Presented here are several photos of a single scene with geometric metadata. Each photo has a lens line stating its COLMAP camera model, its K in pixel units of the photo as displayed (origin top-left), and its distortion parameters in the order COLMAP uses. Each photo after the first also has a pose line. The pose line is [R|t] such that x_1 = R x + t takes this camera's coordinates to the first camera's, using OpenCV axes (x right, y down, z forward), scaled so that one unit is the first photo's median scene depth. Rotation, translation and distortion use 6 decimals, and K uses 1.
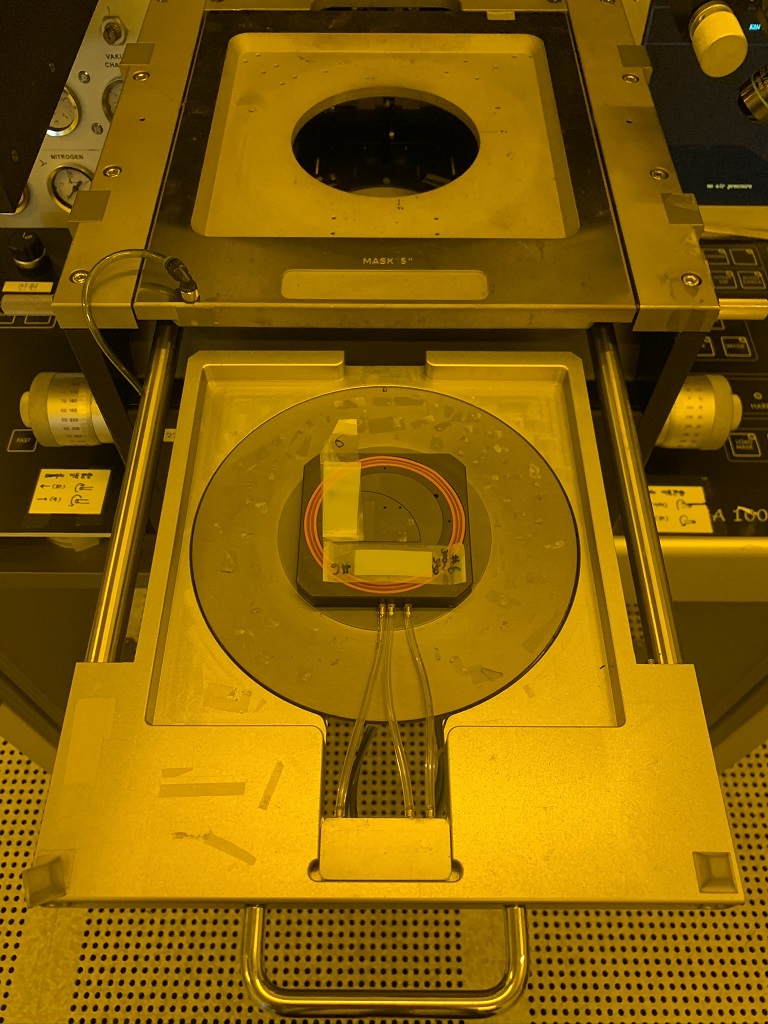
lens RADIAL K [[791.3, 0, 384.0], [0, 791.3, 512.0], [0, 0, 1]] dist [0.030591, 0.002024]
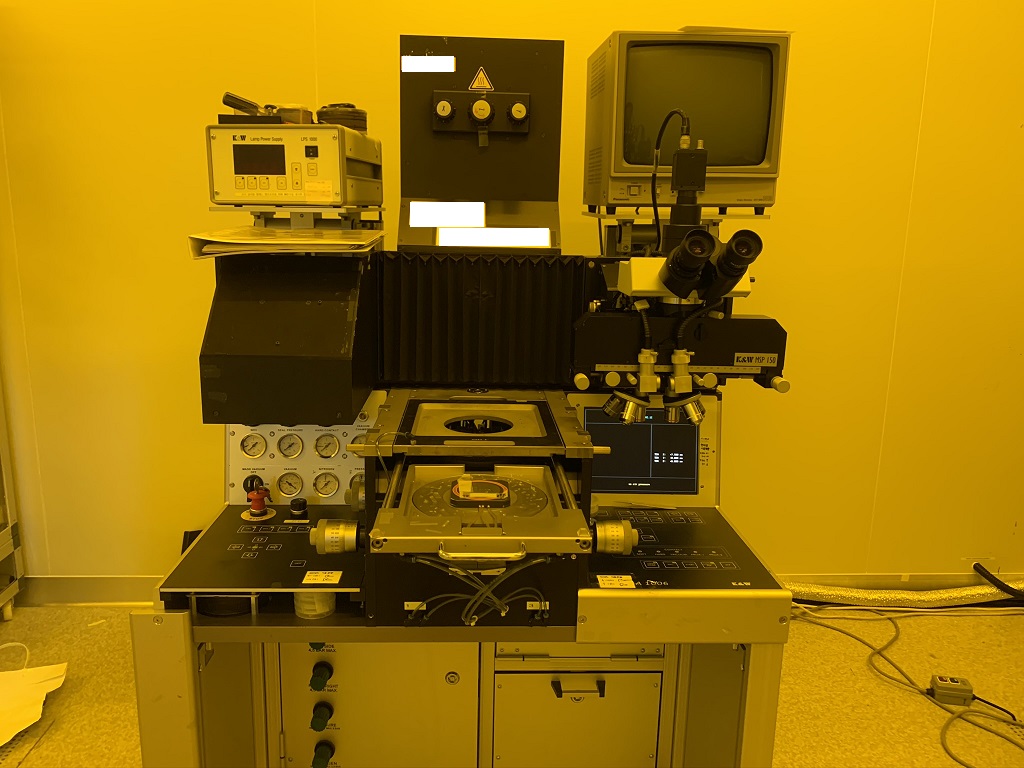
lens RADIAL K [[791.3, 0, 512.0], [0, 791.3, 384.0], [0, 0, 1]] dist [0.030591, 0.002024]
pose [[0.998465, 0.010071, 0.054469, -0.038748], [0.031351, 0.707918, -0.705598, 1.577210], [-0.045666, 0.706223, 0.706516, -1.182654]]
